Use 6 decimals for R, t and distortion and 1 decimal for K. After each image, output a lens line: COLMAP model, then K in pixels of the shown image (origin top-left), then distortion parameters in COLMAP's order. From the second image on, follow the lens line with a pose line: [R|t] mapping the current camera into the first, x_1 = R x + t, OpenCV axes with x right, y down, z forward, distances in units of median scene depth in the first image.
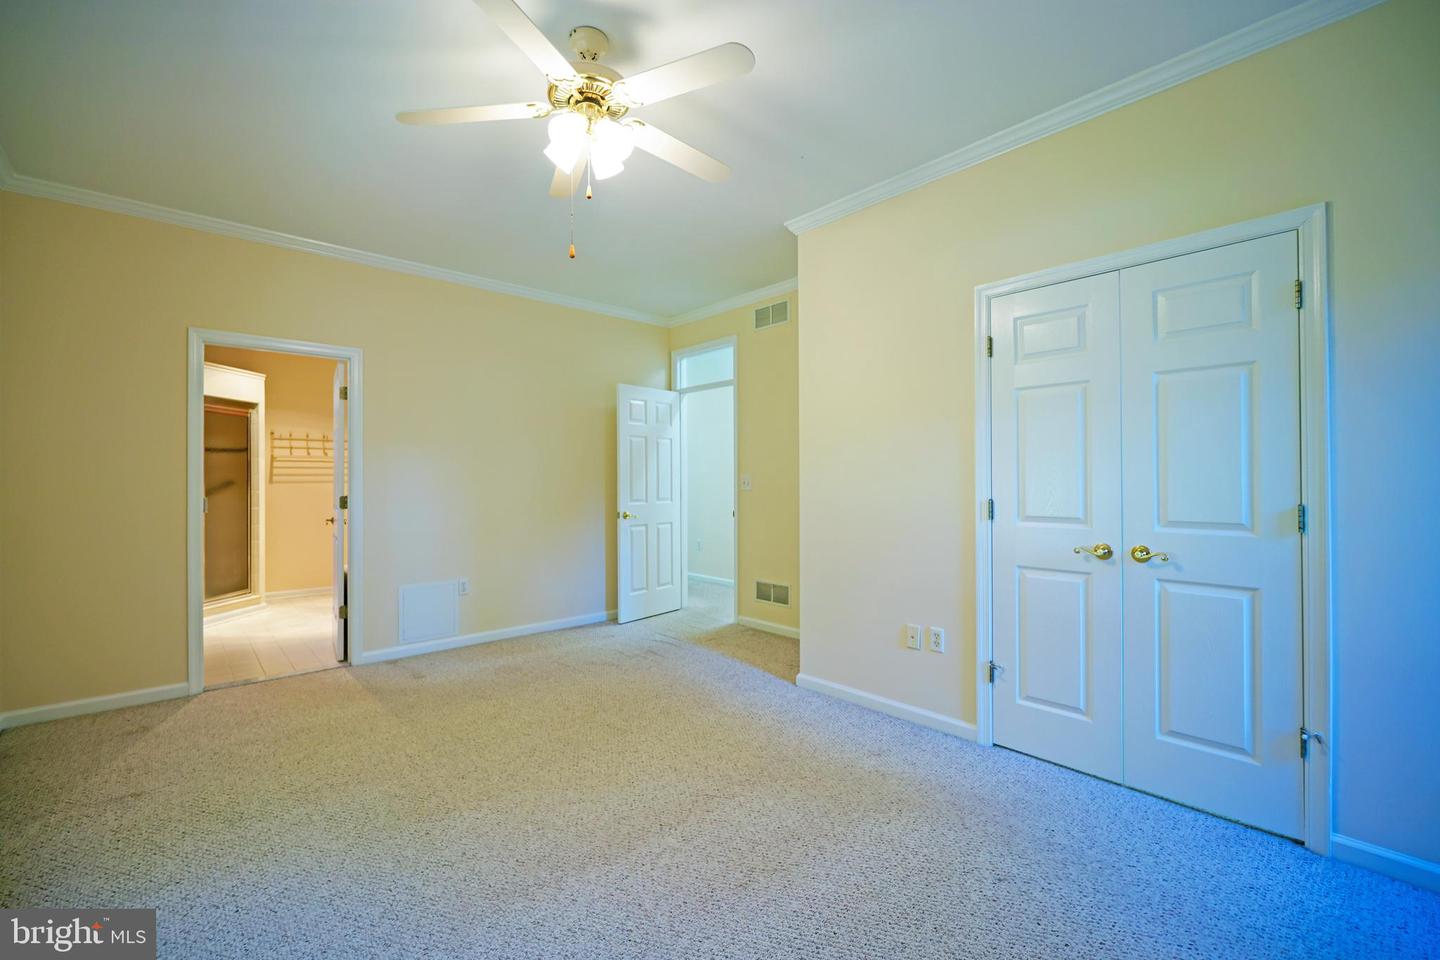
lens RADIAL K [[608.2, 0, 705.7], [0, 608.2, 480.8], [0, 0, 1]] dist [-0.008234, 0.004810]
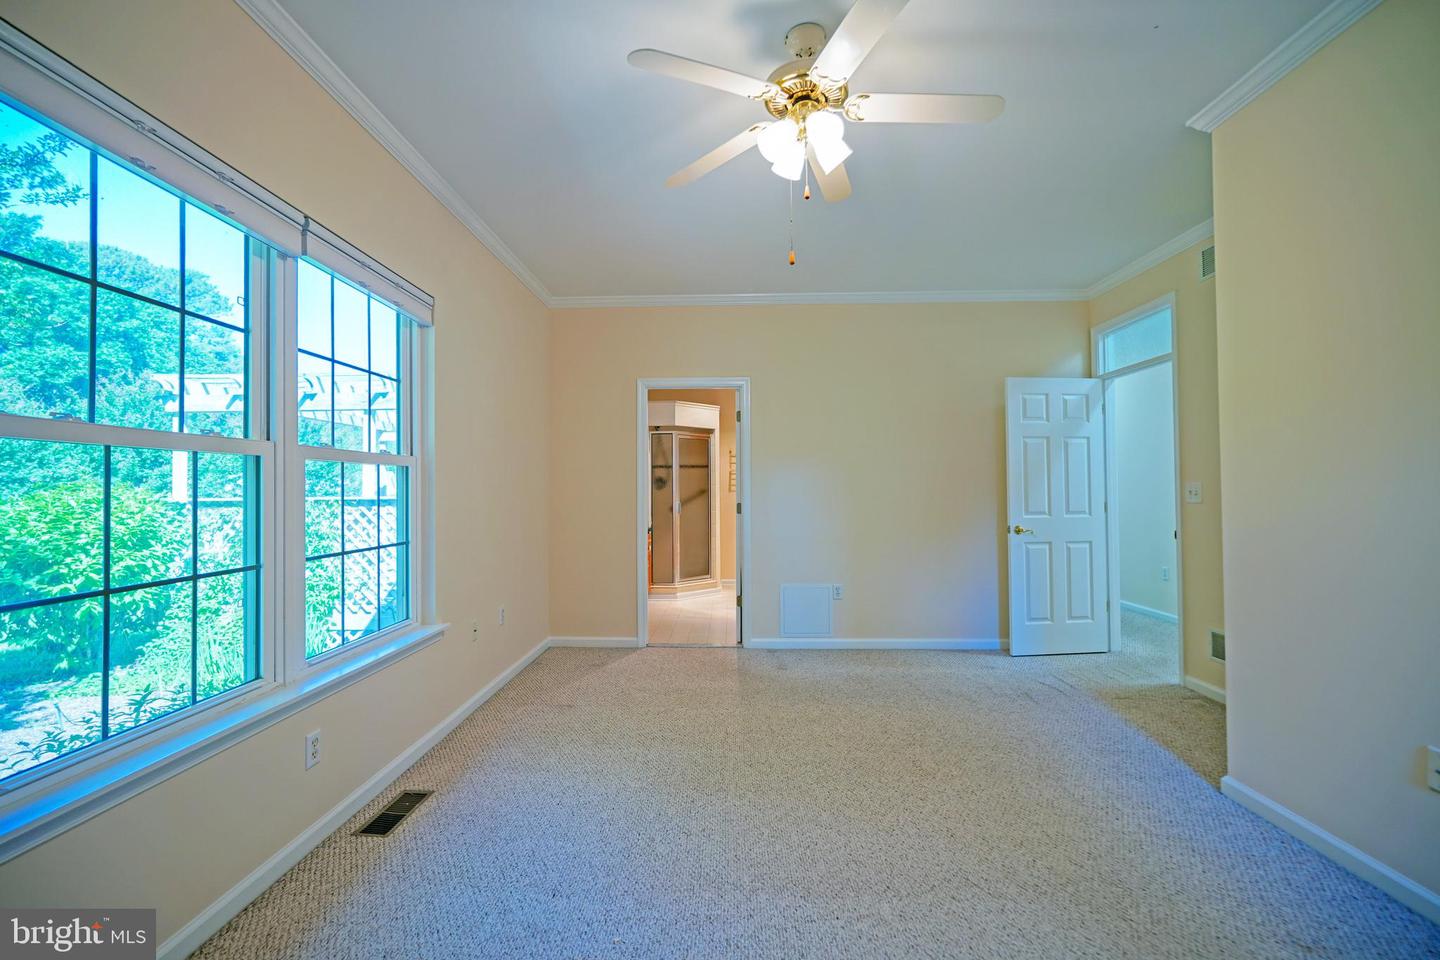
lens RADIAL K [[608.2, 0, 708.5], [0, 608.2, 479.9], [0, 0, 1]] dist [-0.008234, 0.004810]
pose [[0.721638, -0.012418, -0.692159, 0.202180], [0.001296, 0.999862, -0.016587, -0.000393], [0.692269, 0.011073, 0.721554, 0.111078]]
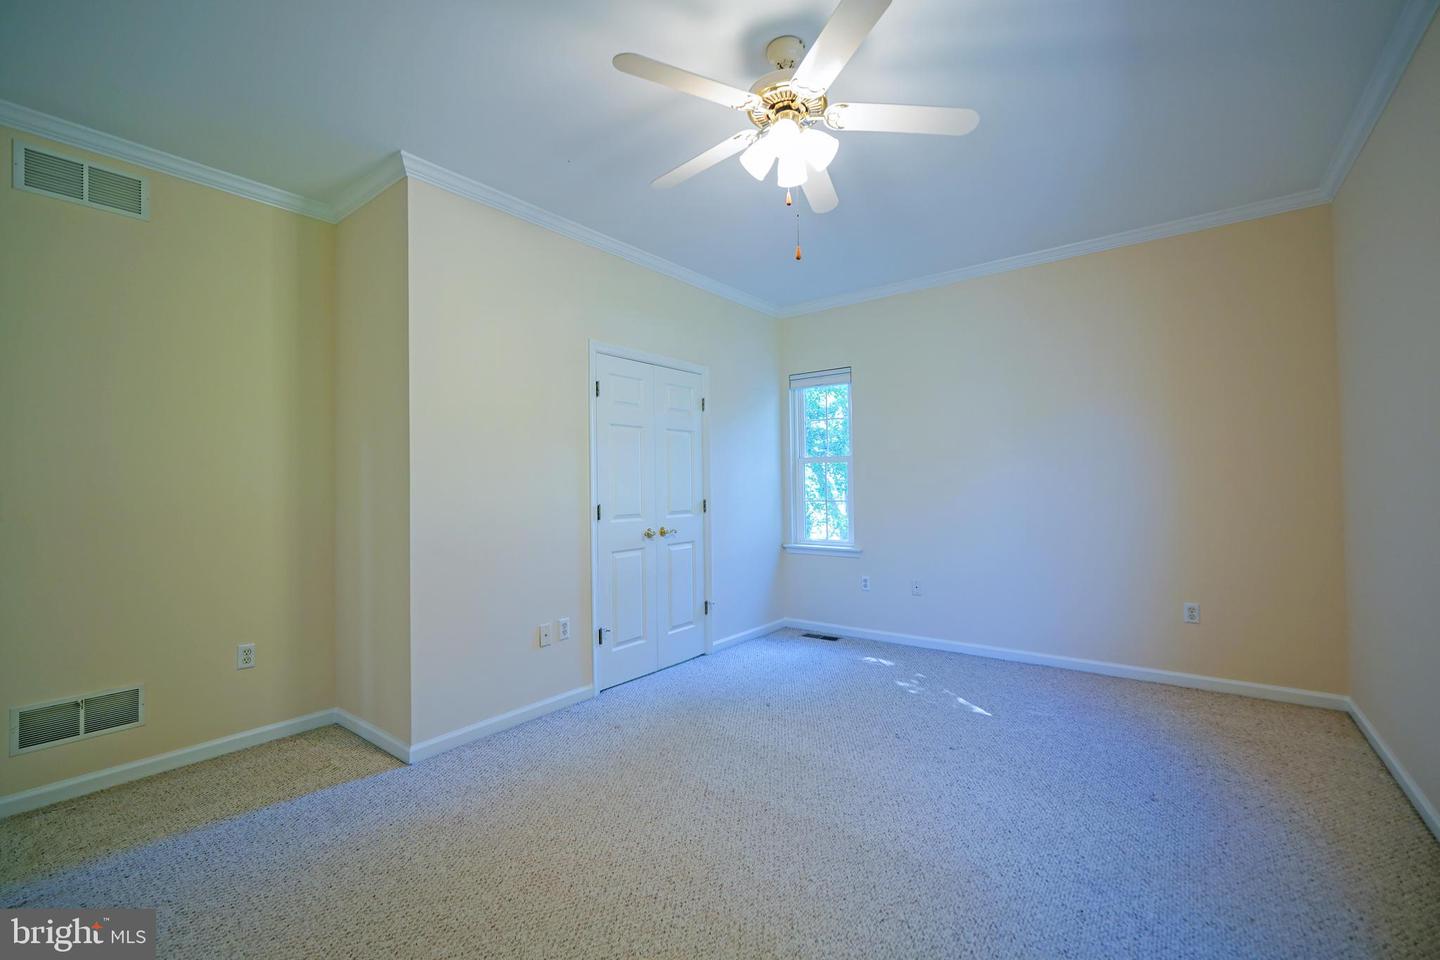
lens RADIAL K [[608.2, 0, 710.6], [0, 608.2, 479.1], [0, 0, 1]] dist [-0.008234, 0.004810]
pose [[-0.177813, 0.019320, 0.983875, -0.644798], [0.017180, 0.999716, -0.016527, 0.000840], [-0.983914, 0.013964, -0.178095, 0.737016]]
